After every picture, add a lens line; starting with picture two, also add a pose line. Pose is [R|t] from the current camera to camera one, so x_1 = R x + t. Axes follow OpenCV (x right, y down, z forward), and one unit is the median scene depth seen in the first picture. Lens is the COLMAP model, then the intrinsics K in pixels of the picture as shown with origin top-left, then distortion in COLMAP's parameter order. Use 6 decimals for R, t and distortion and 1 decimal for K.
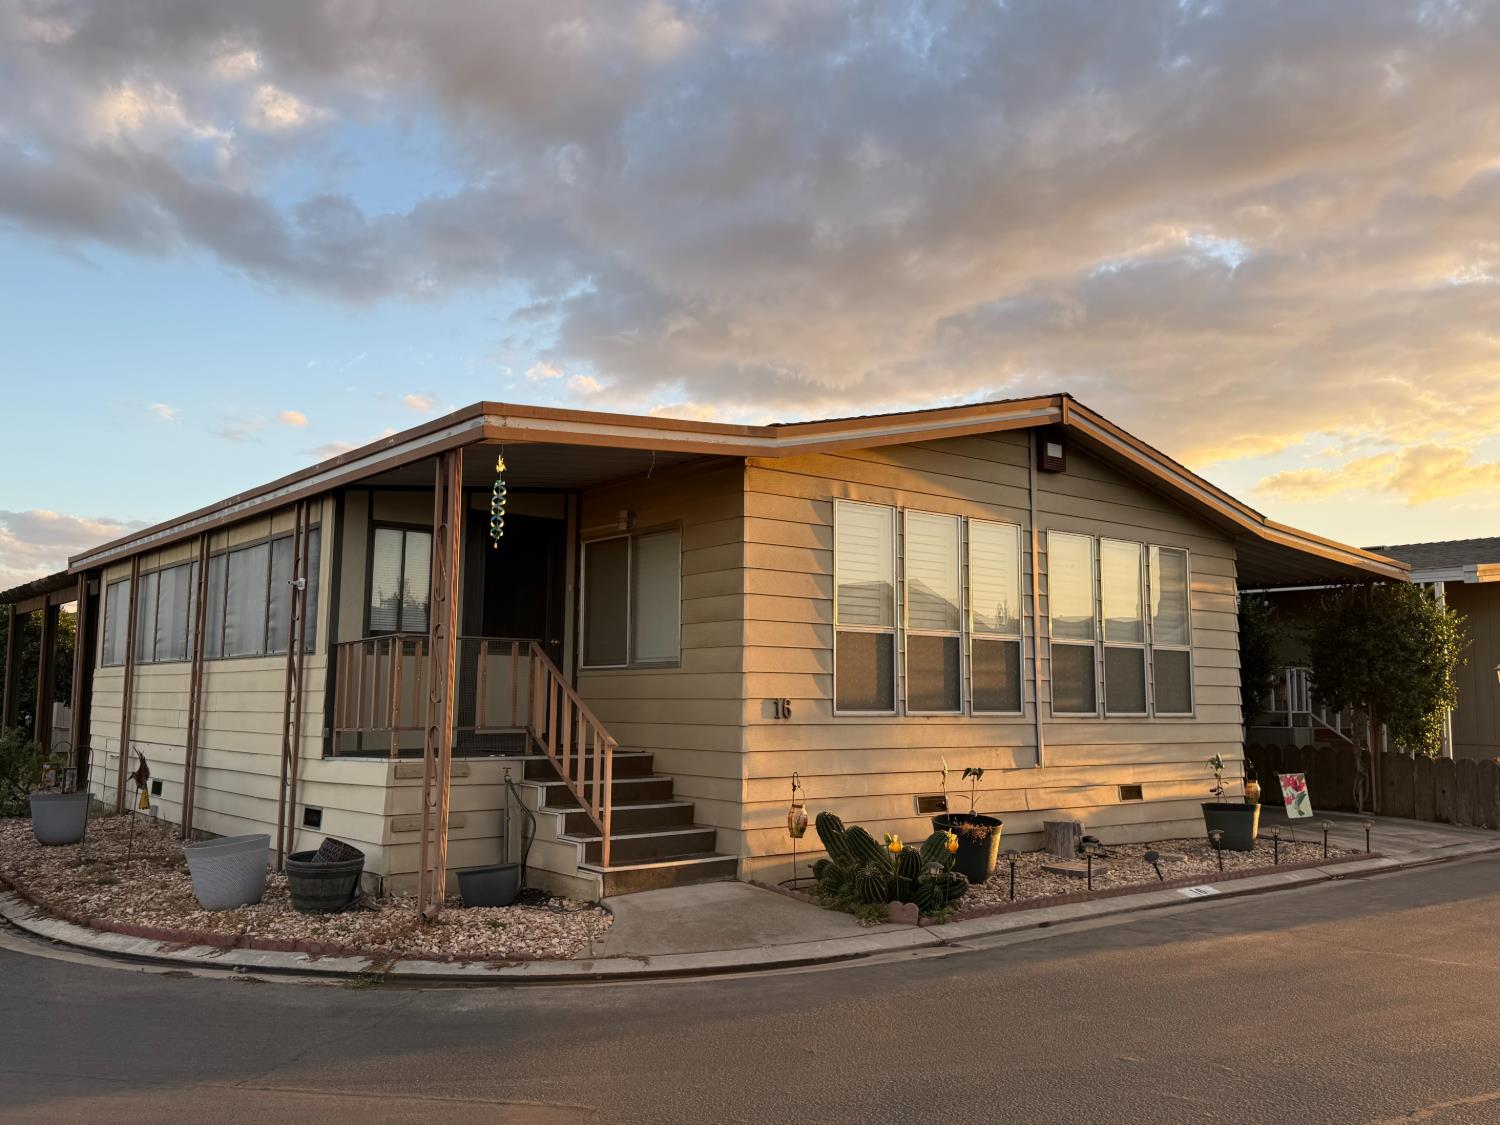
lens RADIAL K [[1239.6, 0, 754.1], [0, 1239.6, 578.9], [0, 0, 1]] dist [0.155532, -0.288264]
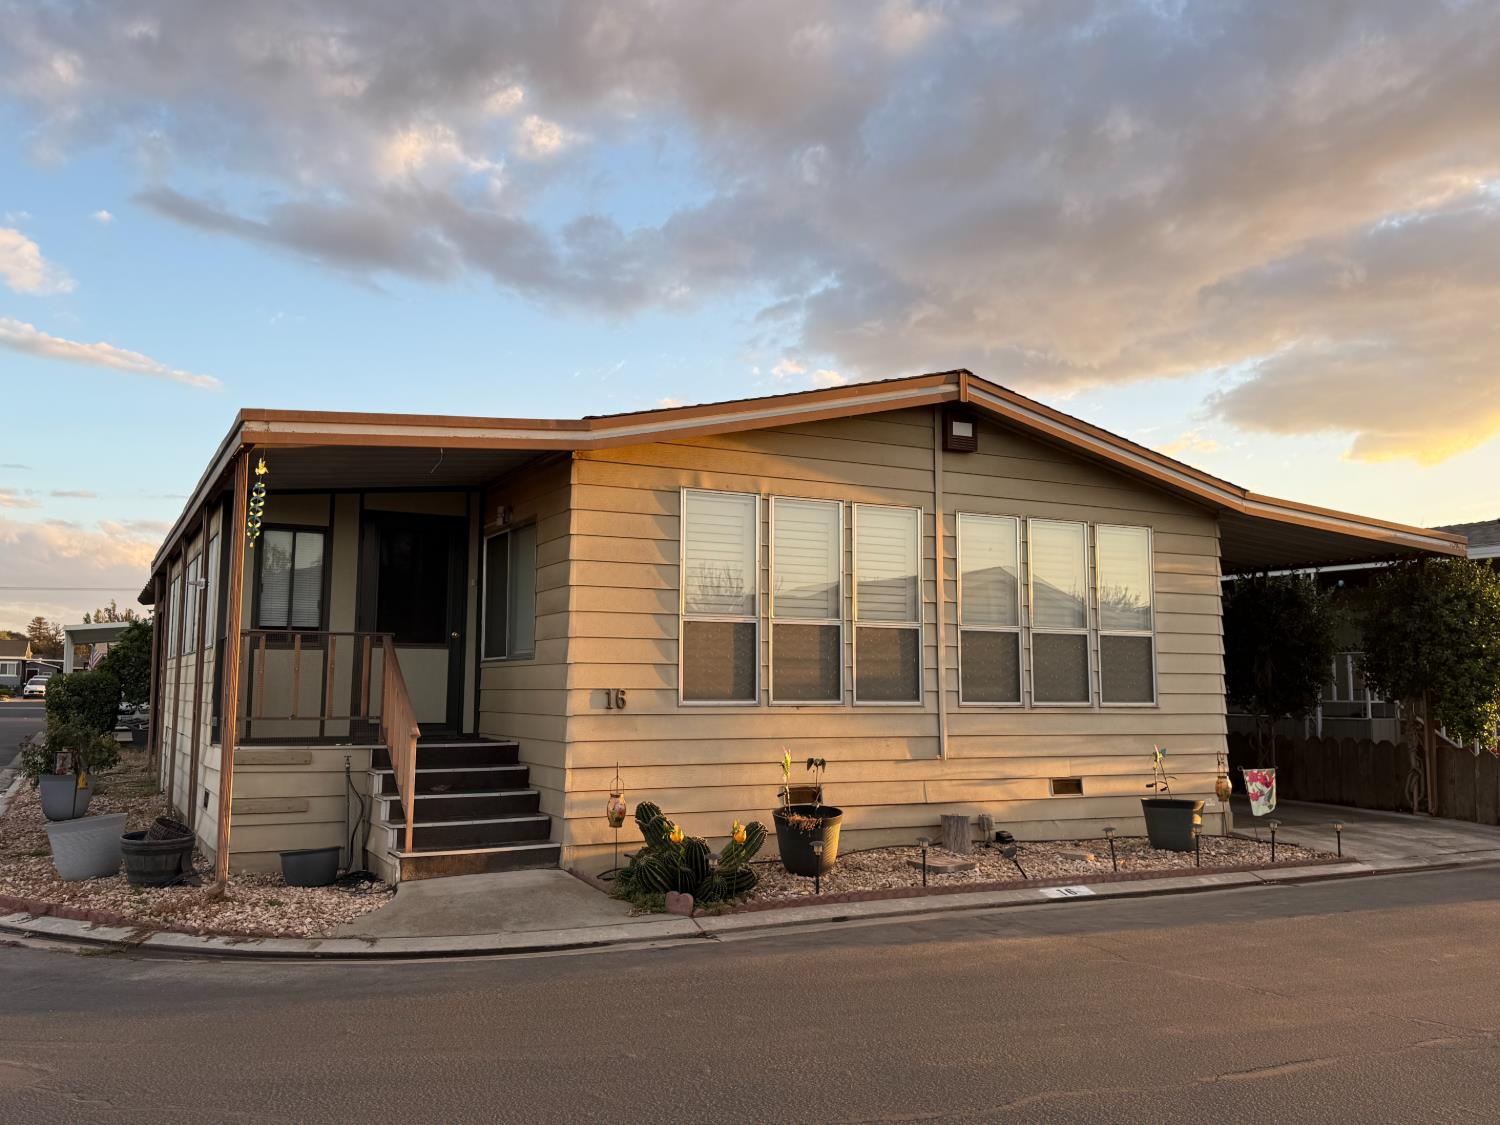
lens RADIAL K [[1238.9, 0, 750.0], [0, 1238.9, 562.5], [0, 0, 1]] dist [0.094000, -0.150640]
pose [[0.979000, -0.022733, -0.202590, 0.286297], [0.021561, 0.999736, -0.007994, 0.003818], [0.202718, 0.003458, 0.979231, 0.032550]]
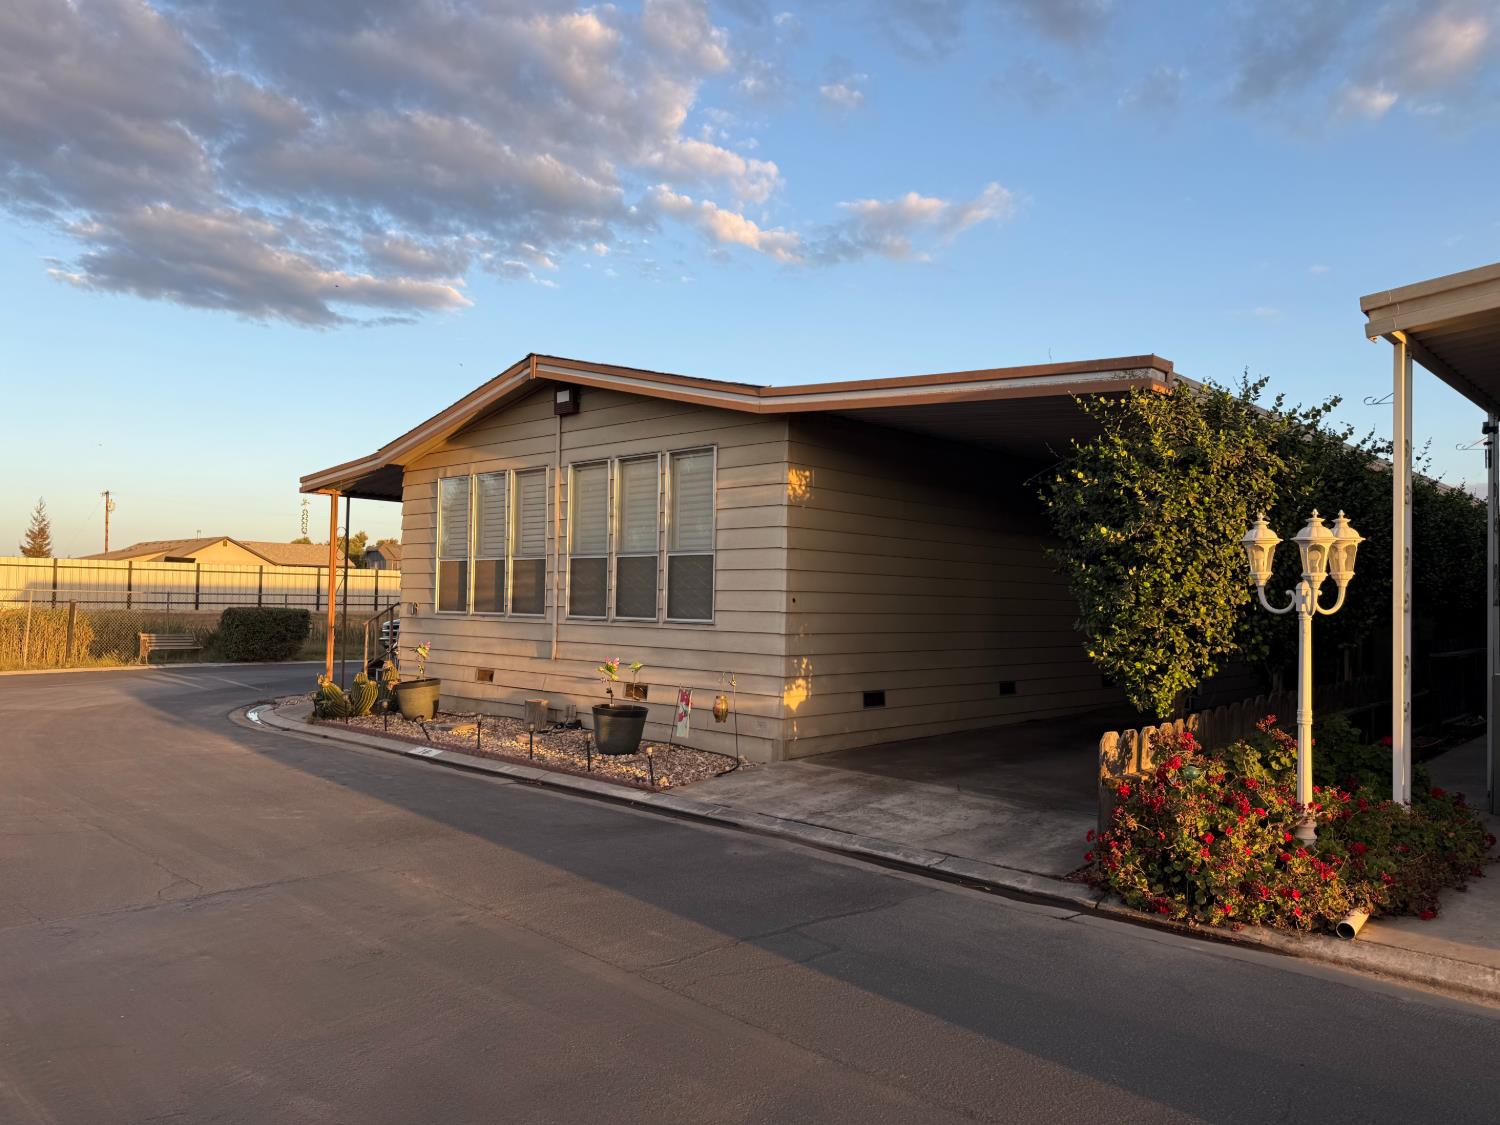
lens RADIAL K [[1051.2, 0, 754.4], [0, 1051.2, 568.2], [0, 0, 1]] dist [0.106842, -0.000633]
pose [[0.130046, -0.037791, -0.990787, 1.324660], [0.079226, 0.996474, -0.027609, 0.108064], [0.988338, -0.074906, 0.132582, 1.088806]]
